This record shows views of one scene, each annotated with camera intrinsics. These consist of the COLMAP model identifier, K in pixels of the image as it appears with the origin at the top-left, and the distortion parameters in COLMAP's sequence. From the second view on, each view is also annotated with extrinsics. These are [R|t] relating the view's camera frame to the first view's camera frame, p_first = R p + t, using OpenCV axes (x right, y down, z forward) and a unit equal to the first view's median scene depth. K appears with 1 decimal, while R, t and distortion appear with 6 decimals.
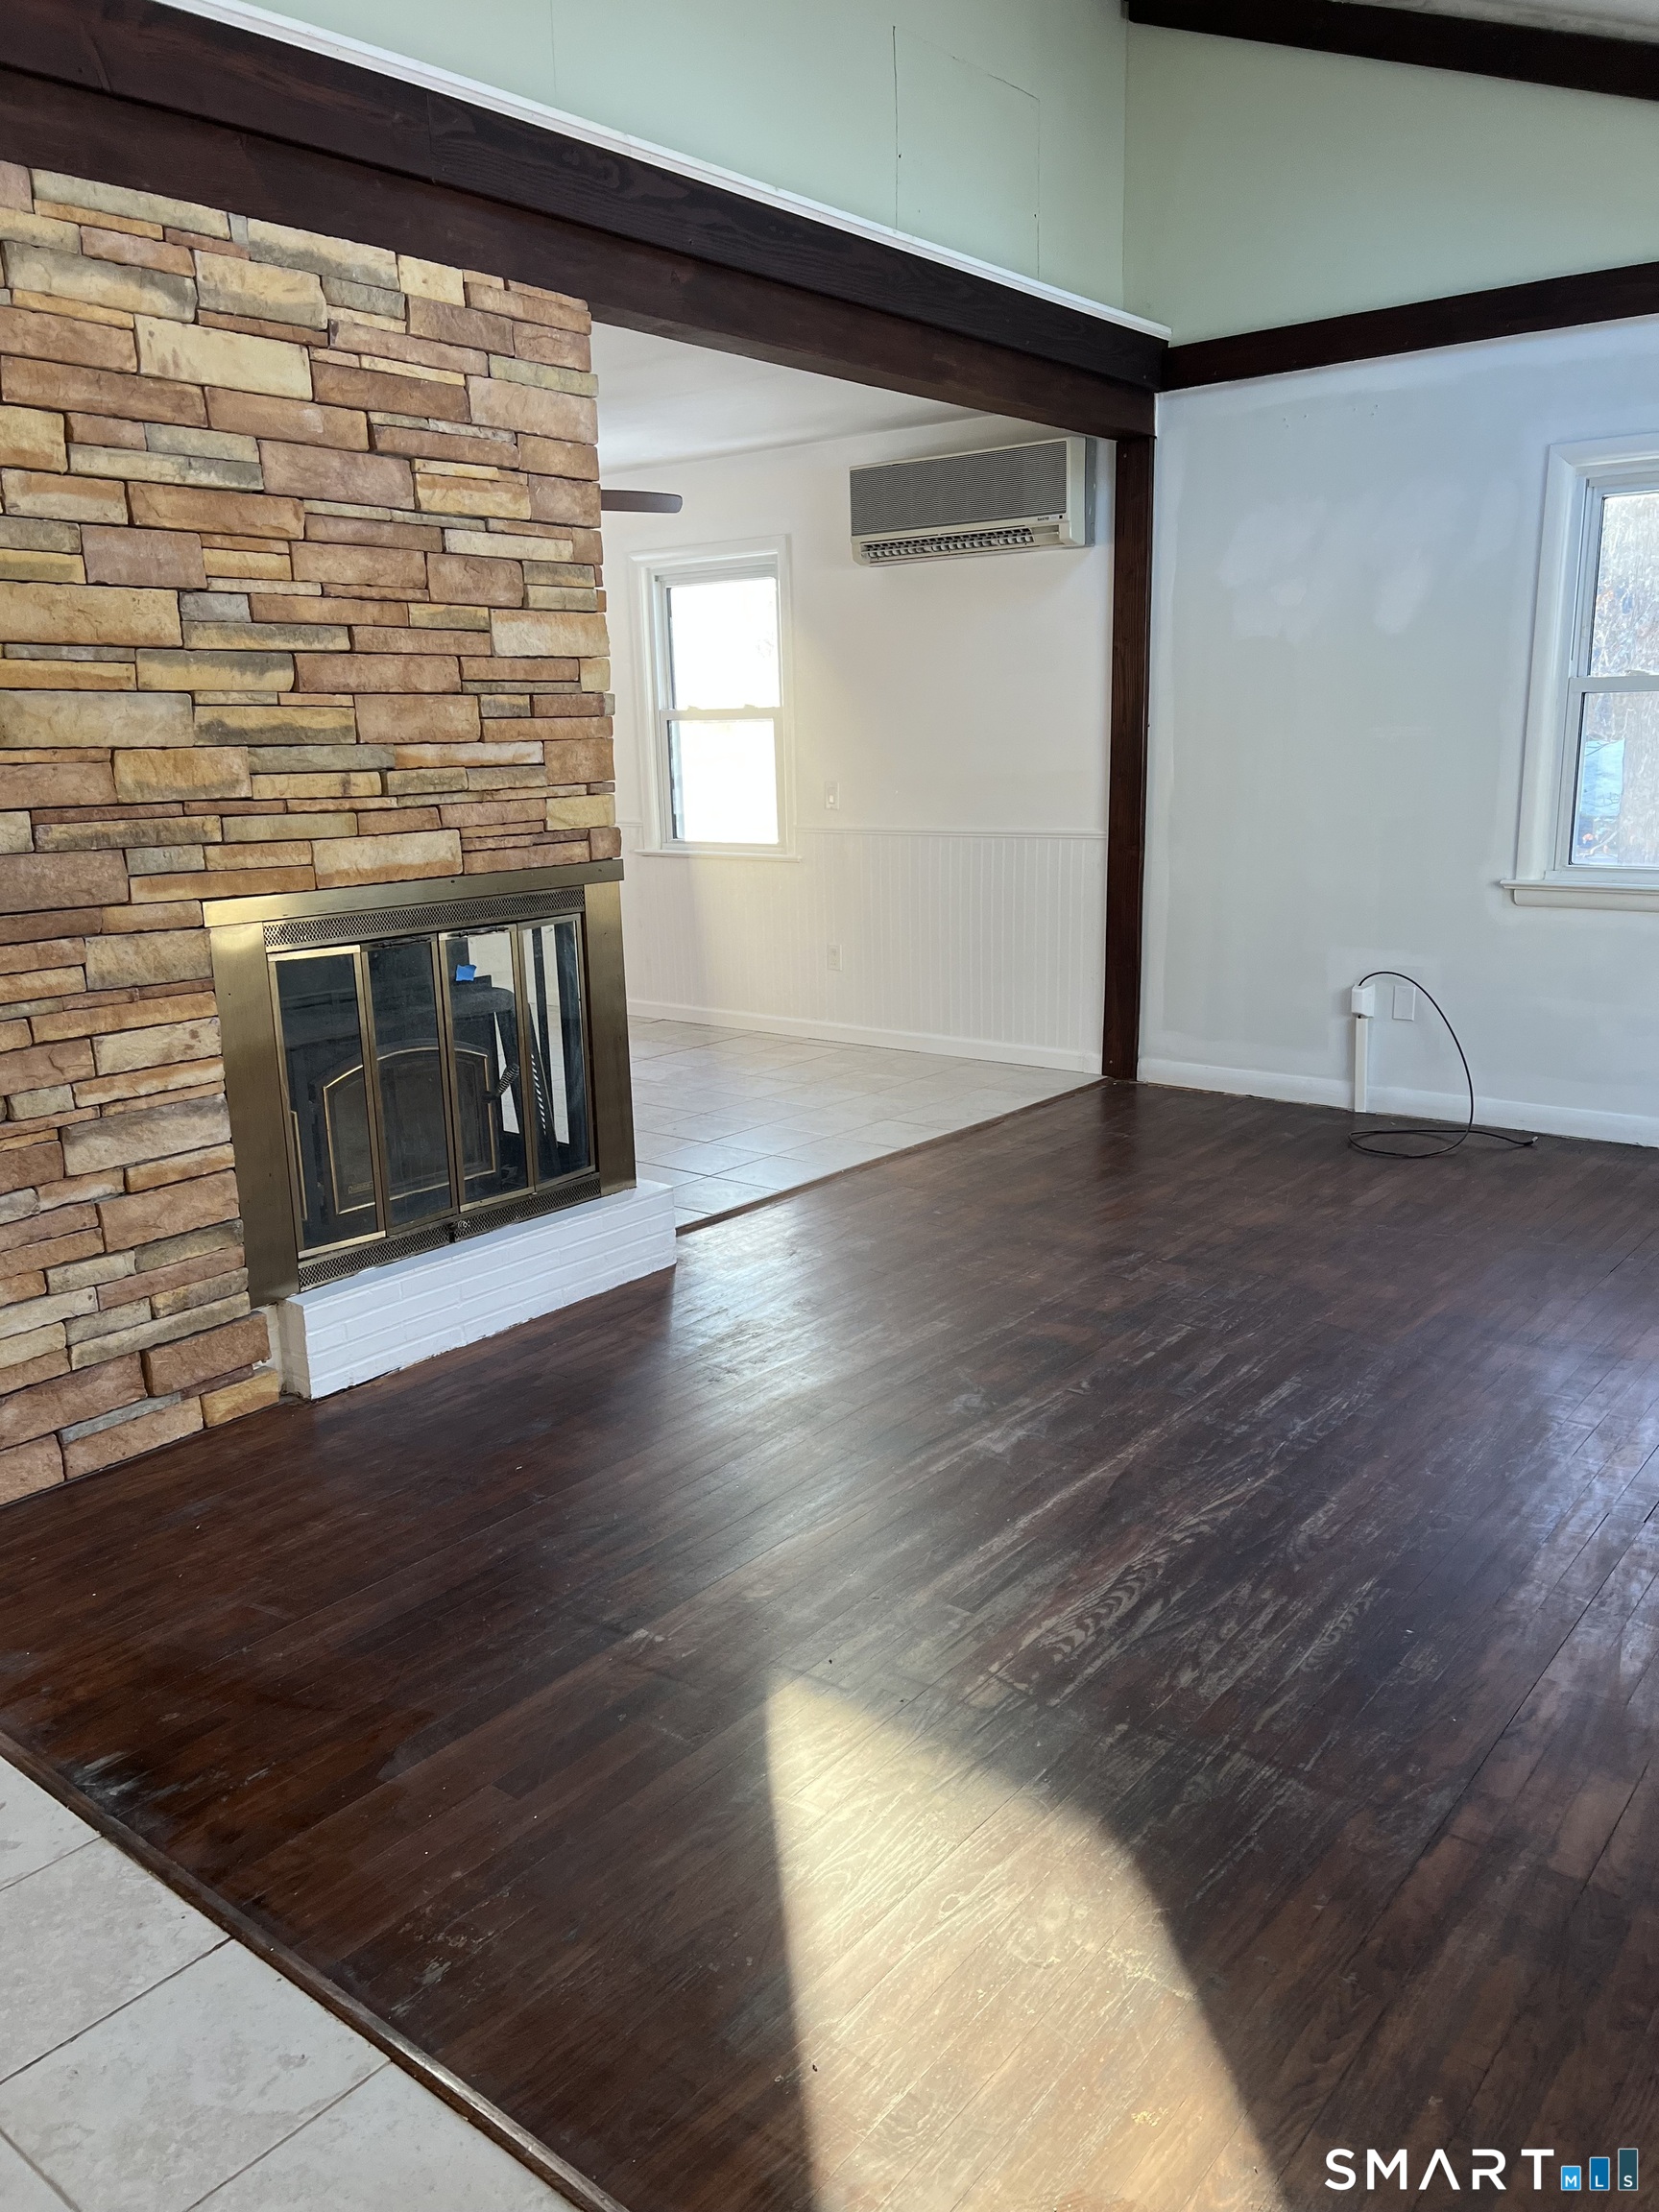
lens RADIAL K [[1662.1, 0, 845.3], [0, 1662.1, 1122.3], [0, 0, 1]] dist [0.050105, -0.062937]
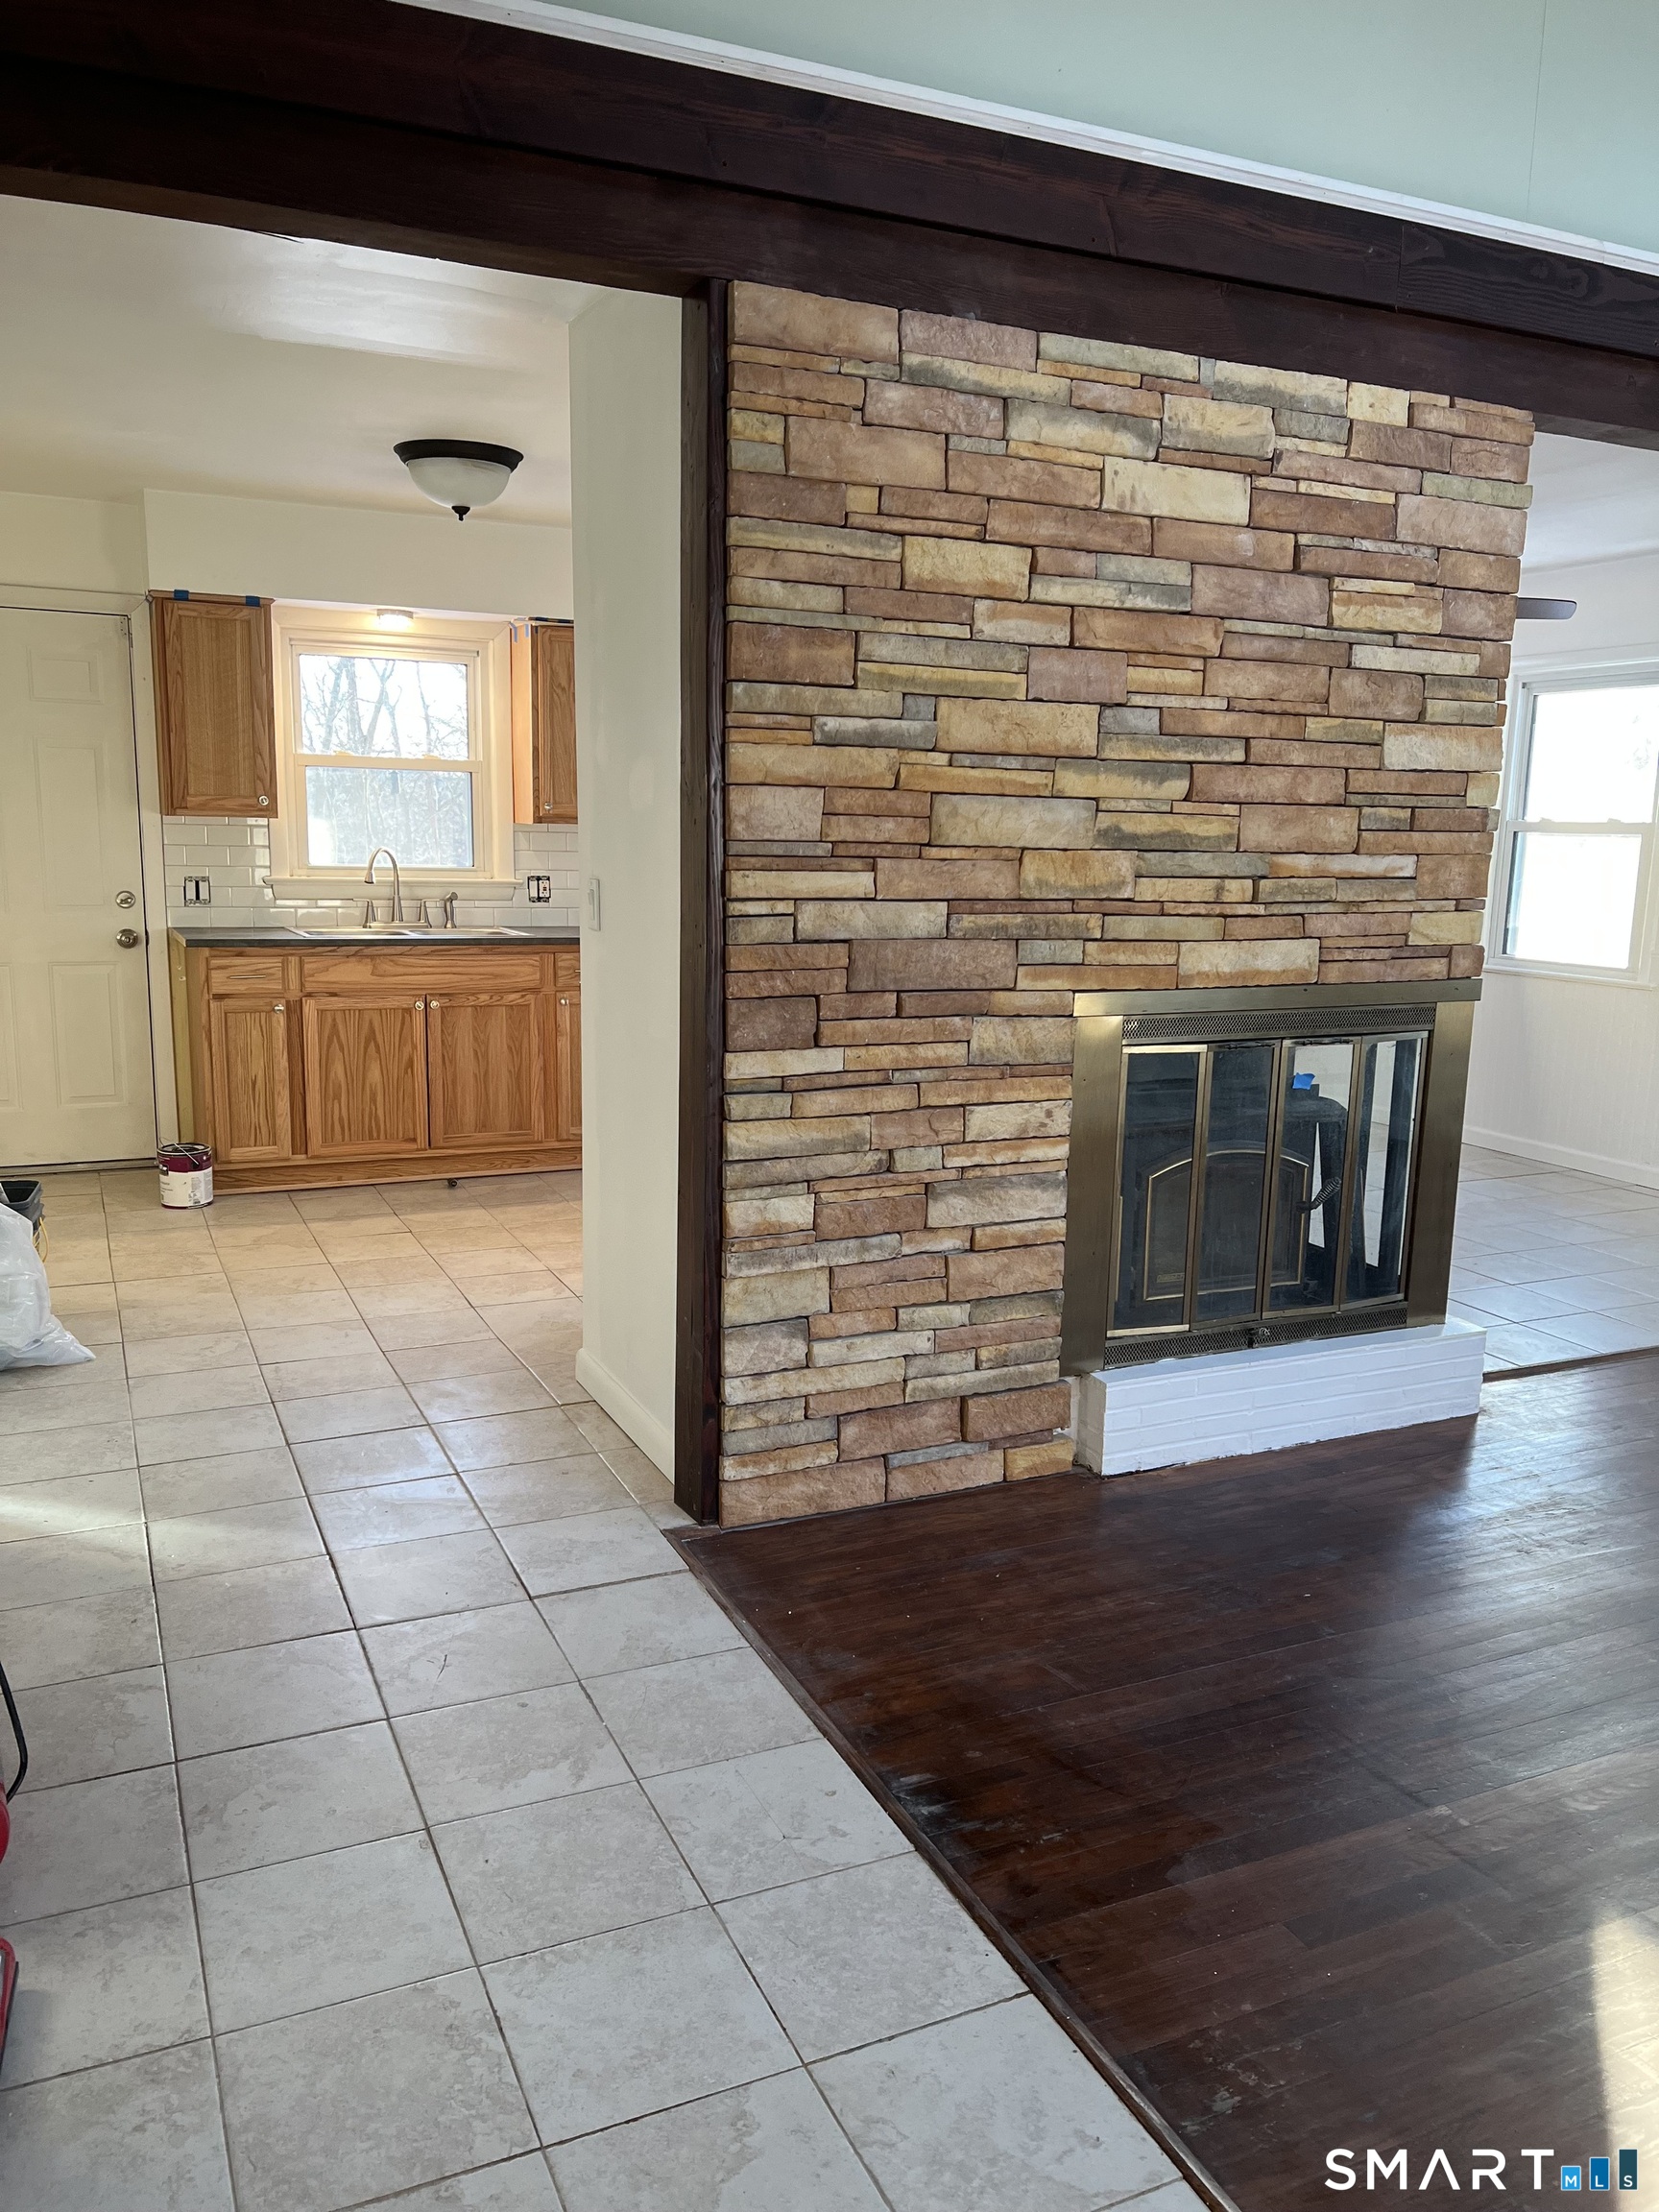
lens RADIAL K [[1662.1, 0, 823.1], [0, 1662.1, 1121.5], [0, 0, 1]] dist [0.050105, -0.062937]
pose [[0.890940, 0.121593, -0.437540, -0.053954], [-0.145389, 0.989148, -0.021161, -0.003914], [0.430219, 0.082467, 0.898950, -0.019493]]
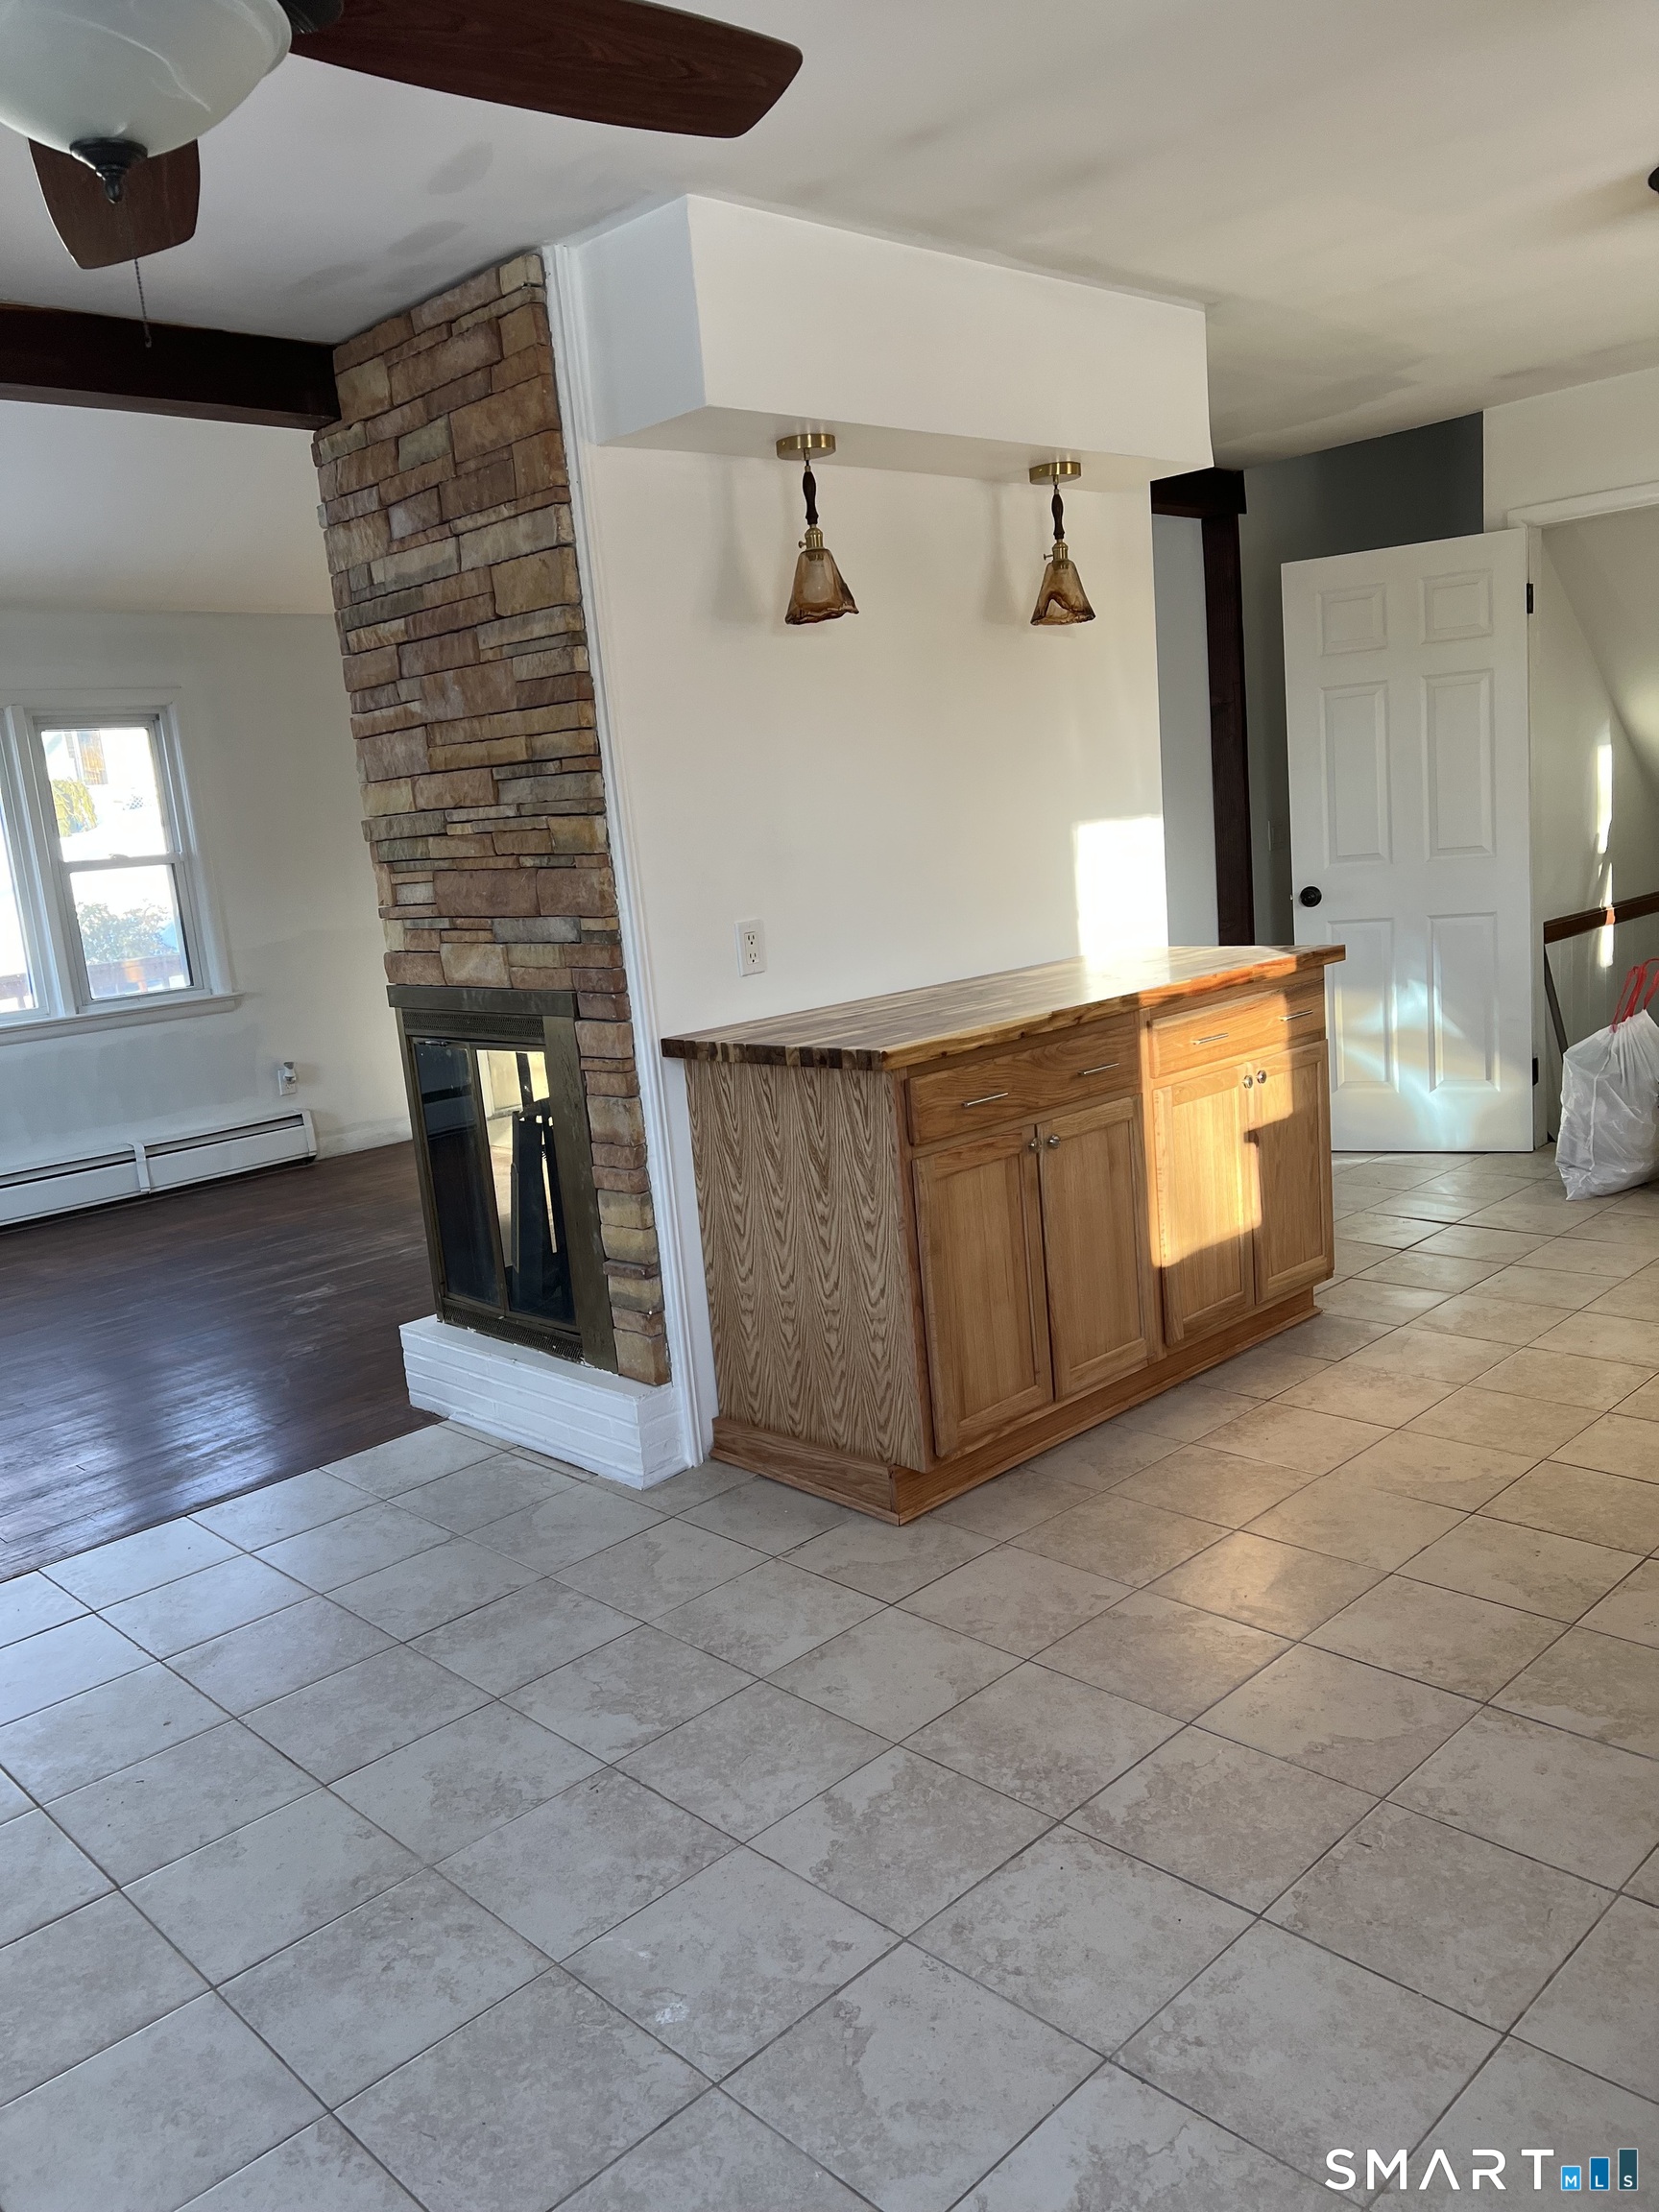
lens RADIAL K [[1662.1, 0, 837.7], [0, 1662.1, 1110.4], [0, 0, 1]] dist [0.050105, -0.062937]
pose [[-0.985637, 0.078990, 0.149268, -0.625841], [0.133531, 0.905642, 0.402470, -0.524172], [-0.103392, 0.416621, -0.903182, 2.204208]]
